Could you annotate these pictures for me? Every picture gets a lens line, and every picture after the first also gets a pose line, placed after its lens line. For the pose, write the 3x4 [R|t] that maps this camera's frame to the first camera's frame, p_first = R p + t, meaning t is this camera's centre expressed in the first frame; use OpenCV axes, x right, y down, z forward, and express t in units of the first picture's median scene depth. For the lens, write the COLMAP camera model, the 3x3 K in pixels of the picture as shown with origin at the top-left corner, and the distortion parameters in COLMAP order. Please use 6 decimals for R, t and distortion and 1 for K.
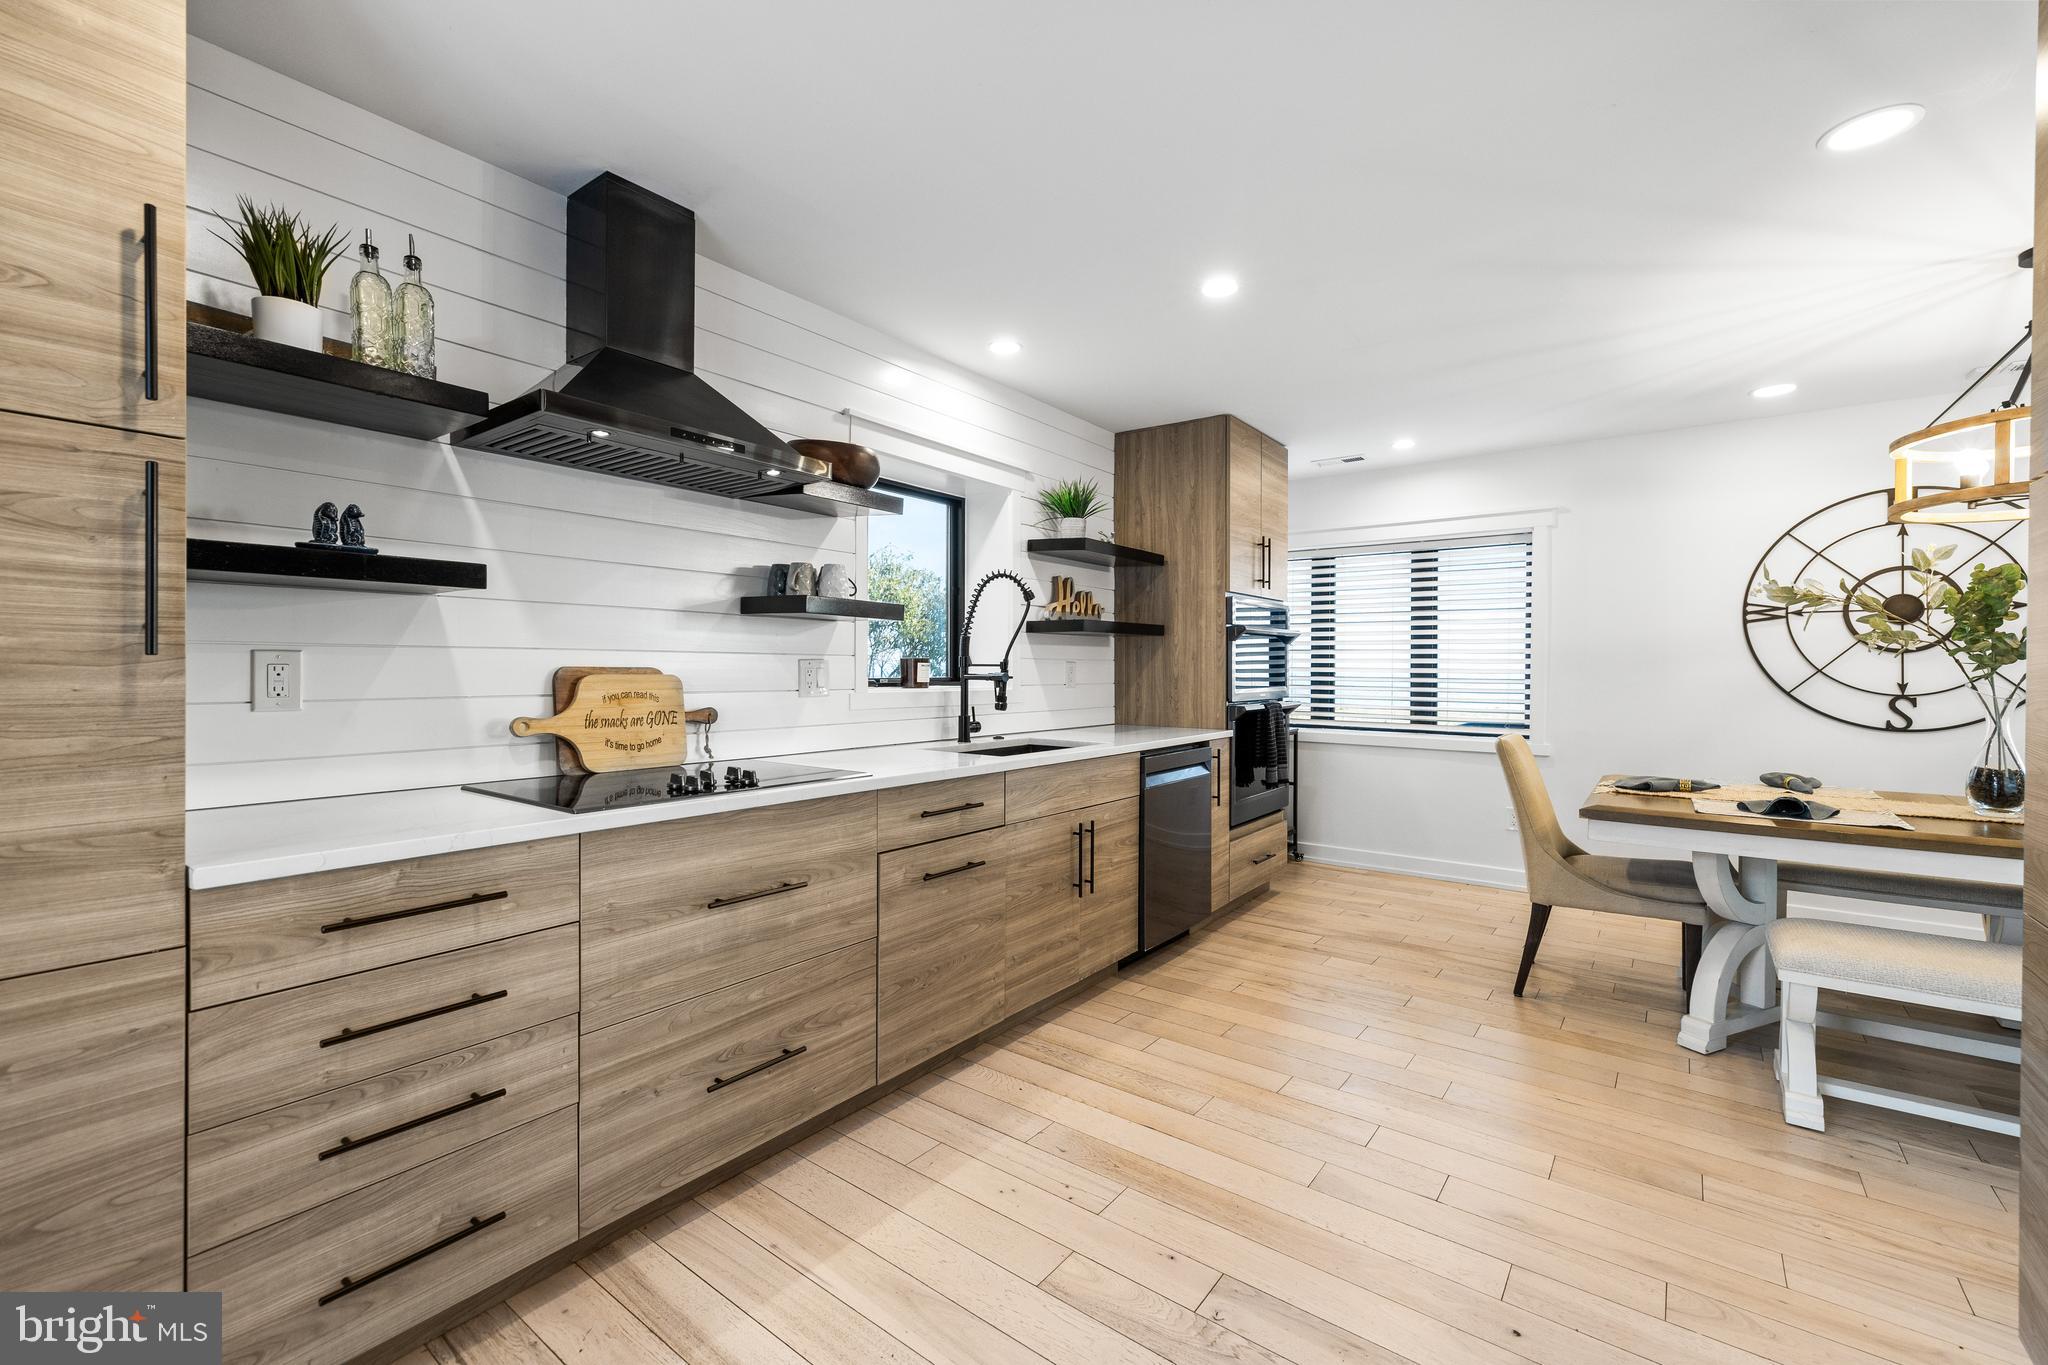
lens RADIAL K [[877.7, 0, 1026.0], [0, 877.7, 680.7], [0, 0, 1]] dist [0.001957, 0.000167]
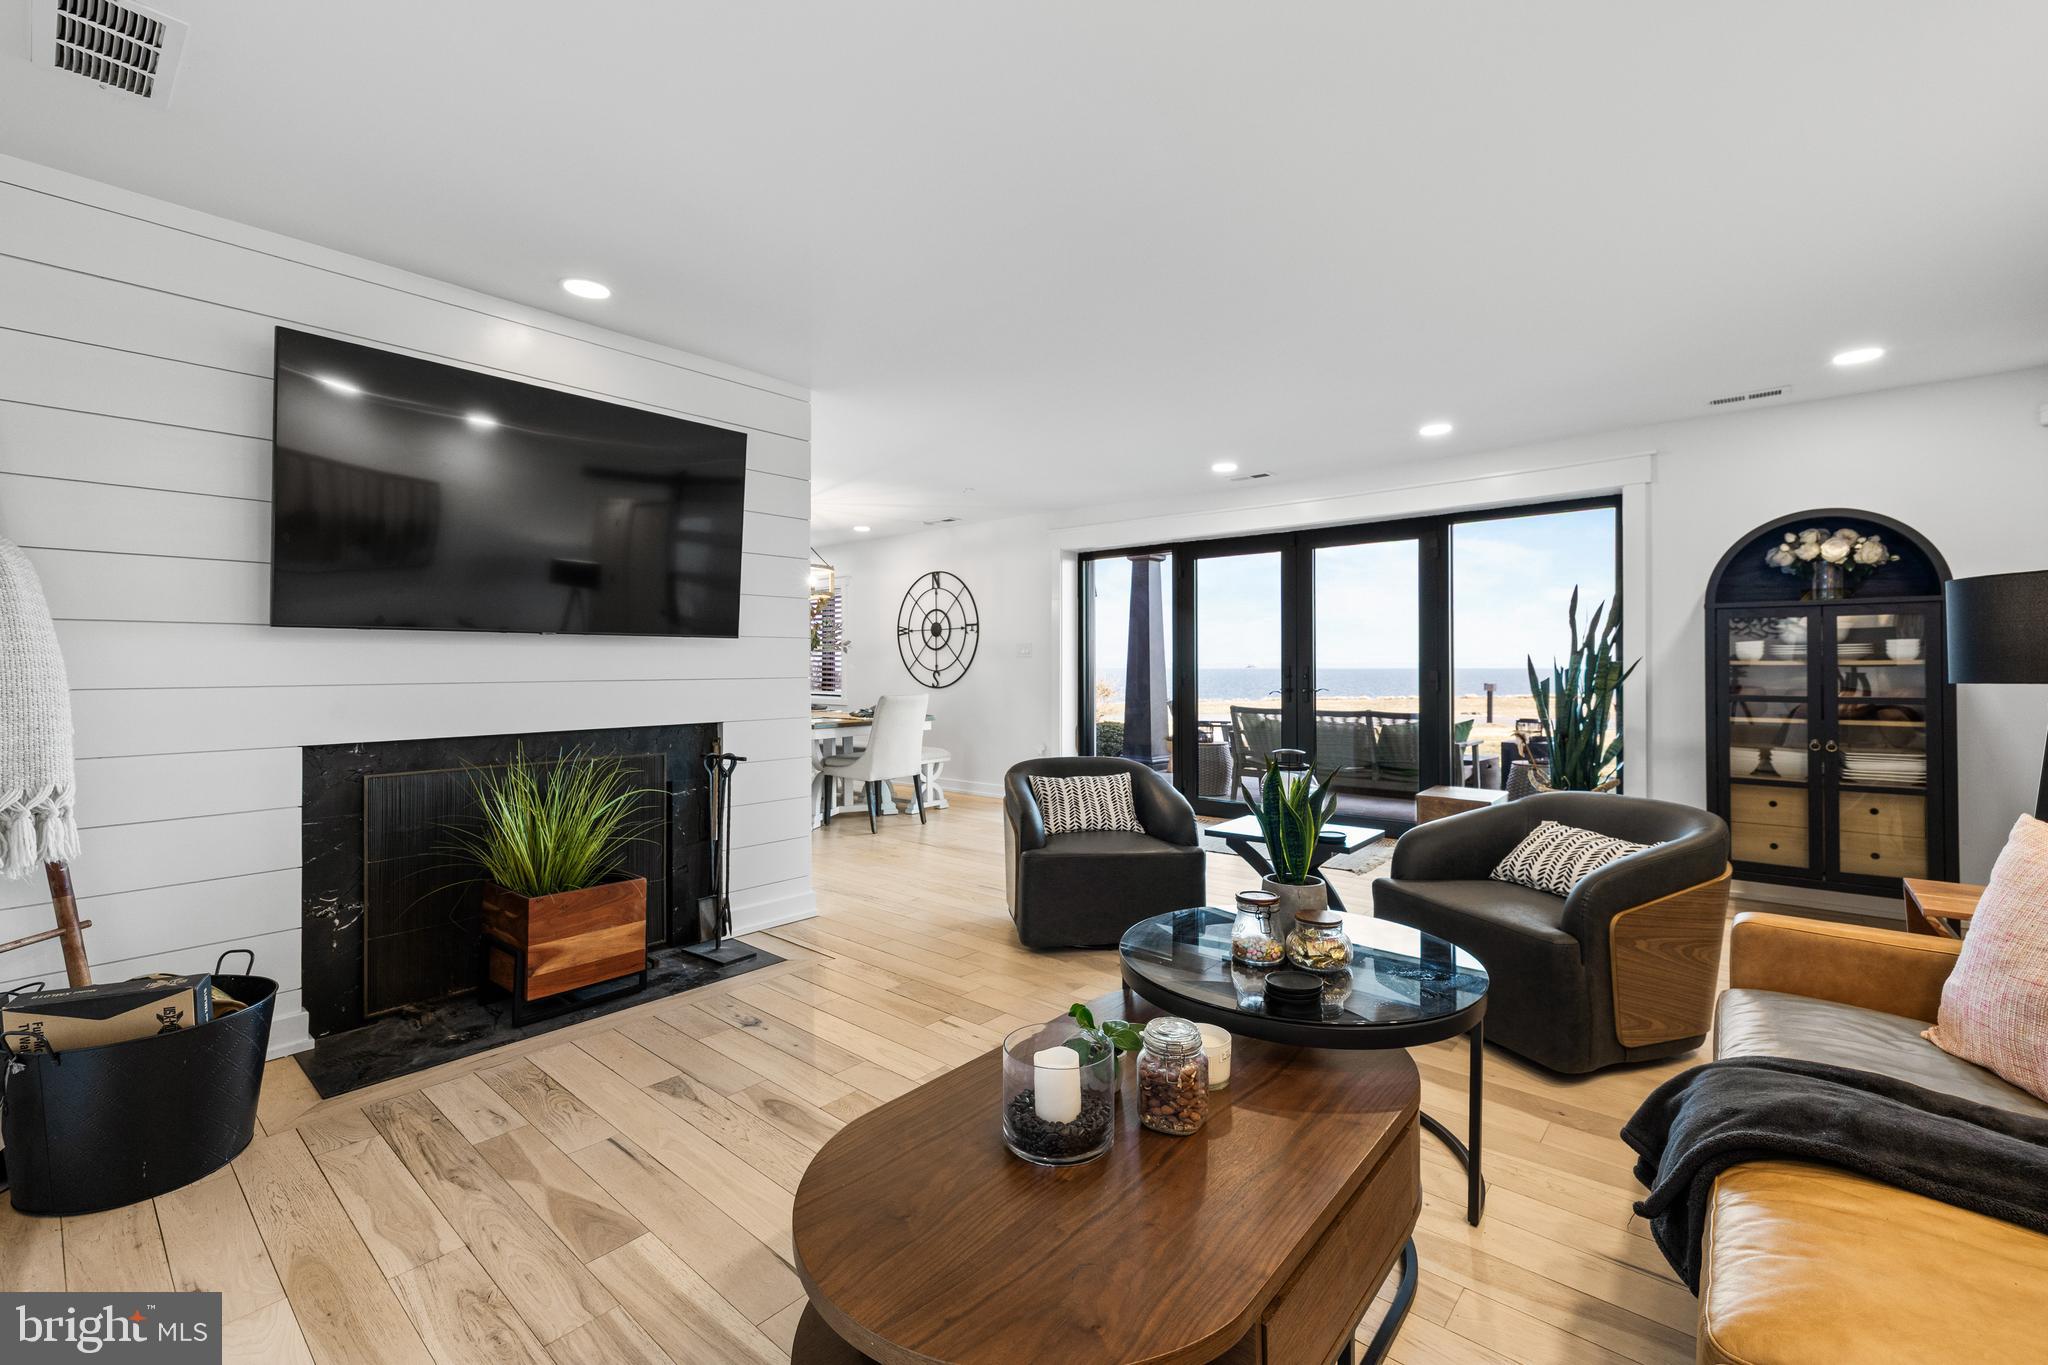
lens RADIAL K [[877.7, 0, 1029.4], [0, 877.7, 670.8], [0, 0, 1]] dist [0.001957, 0.000167]
pose [[0.998682, -0.007412, -0.050792, 1.316086], [0.007030, 0.999946, -0.007688, 0.034595], [0.050846, 0.007321, 0.998680, -1.077670]]
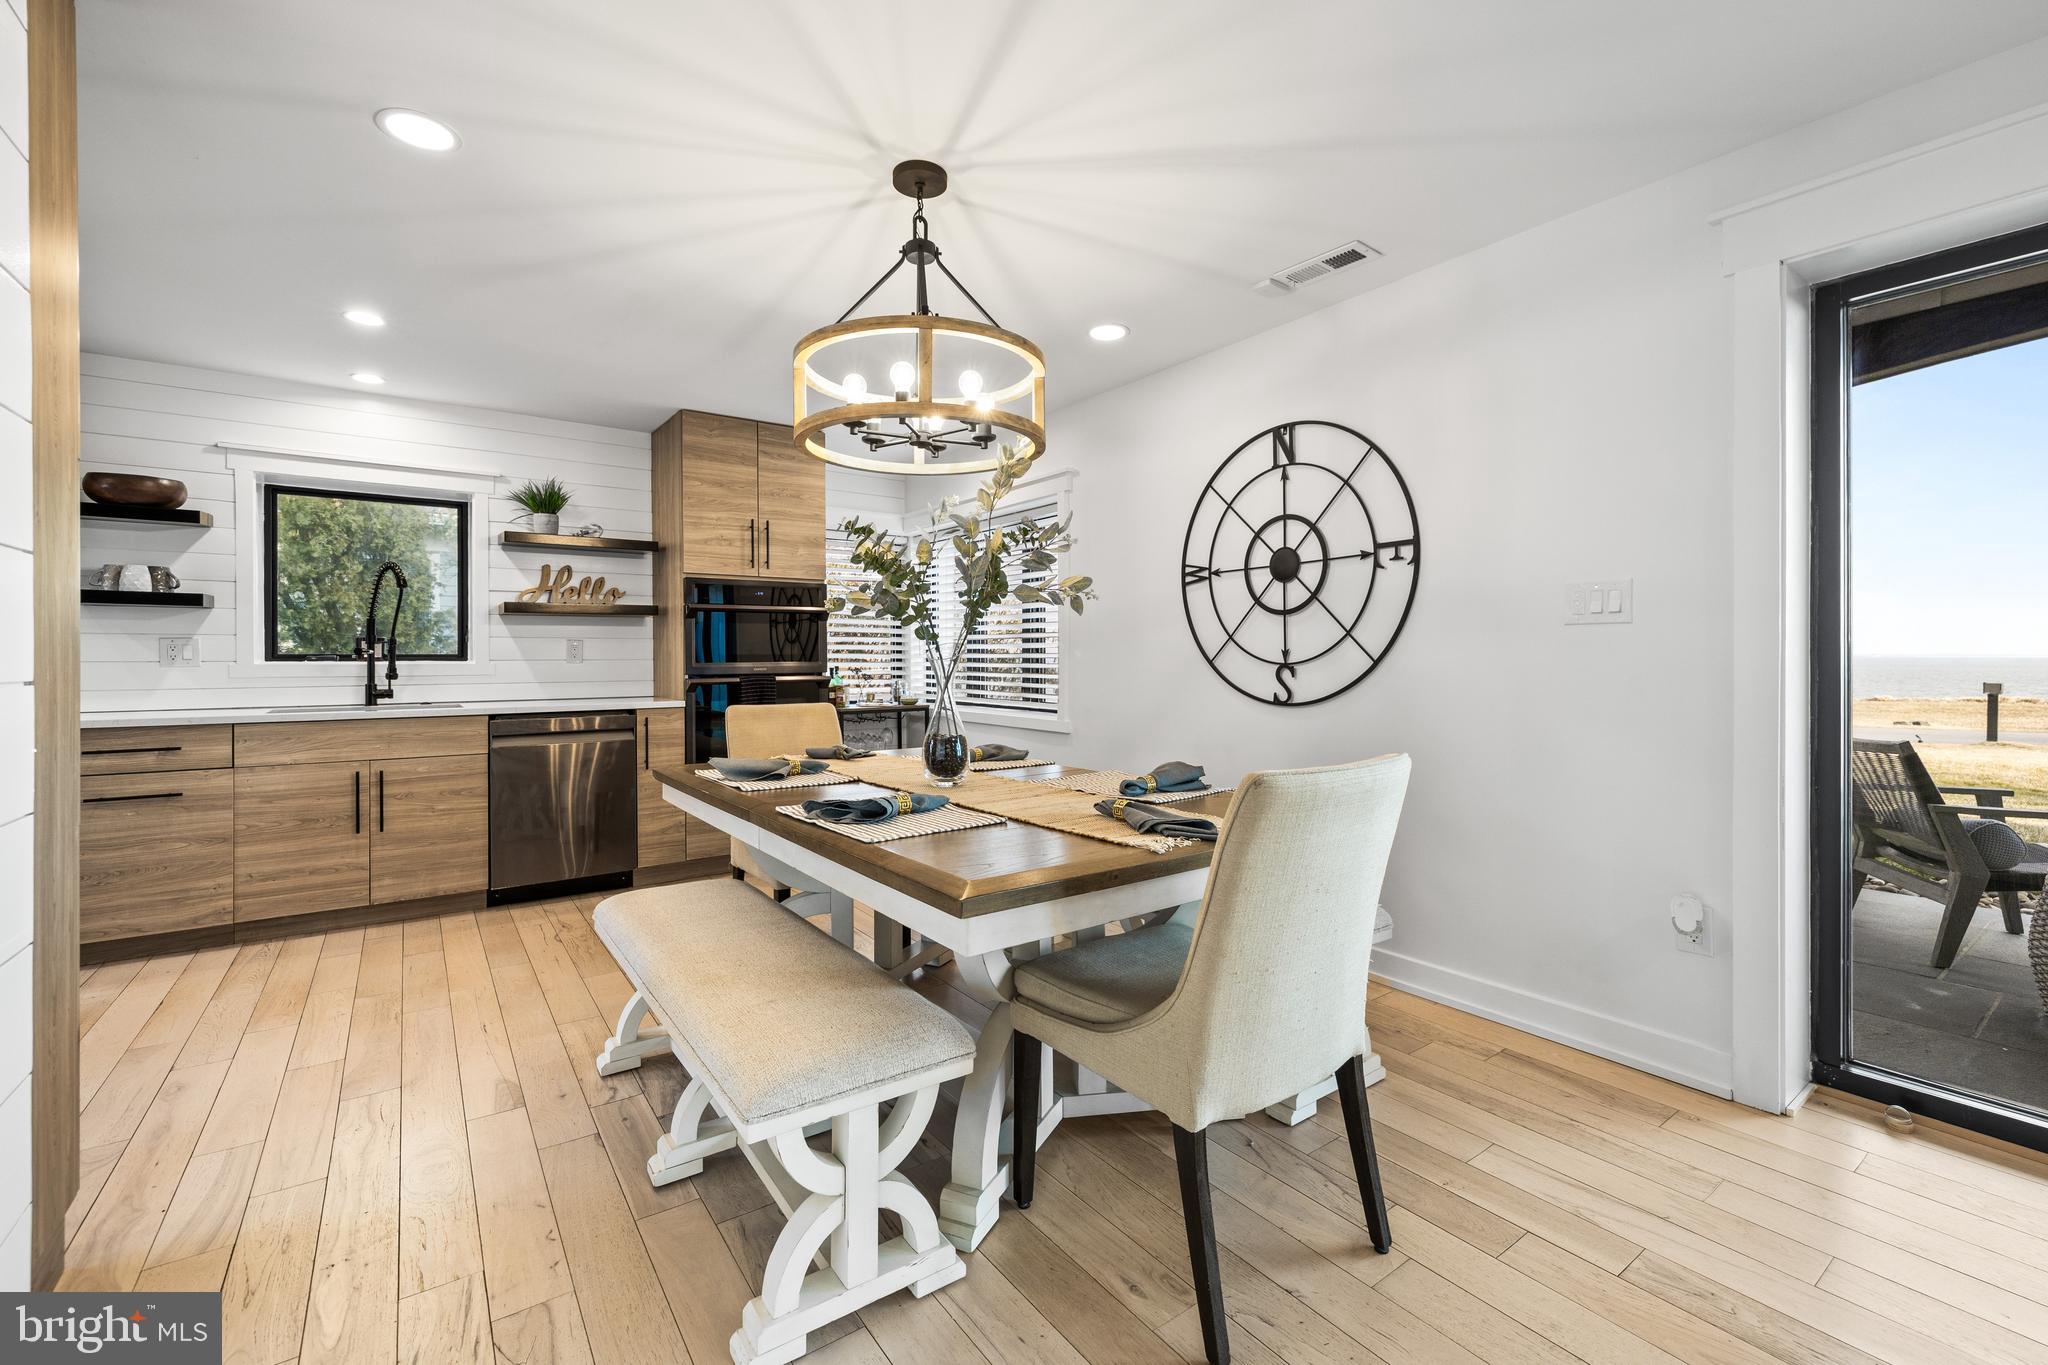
lens RADIAL K [[877.7, 0, 1018.4], [0, 877.7, 667.9], [0, 0, 1]] dist [0.001957, 0.000167]
pose [[0.956341, -0.005574, -0.292199, 0.990608], [0.004733, 0.999982, -0.003585, 0.022700], [0.292214, 0.002045, 0.956351, 0.090264]]
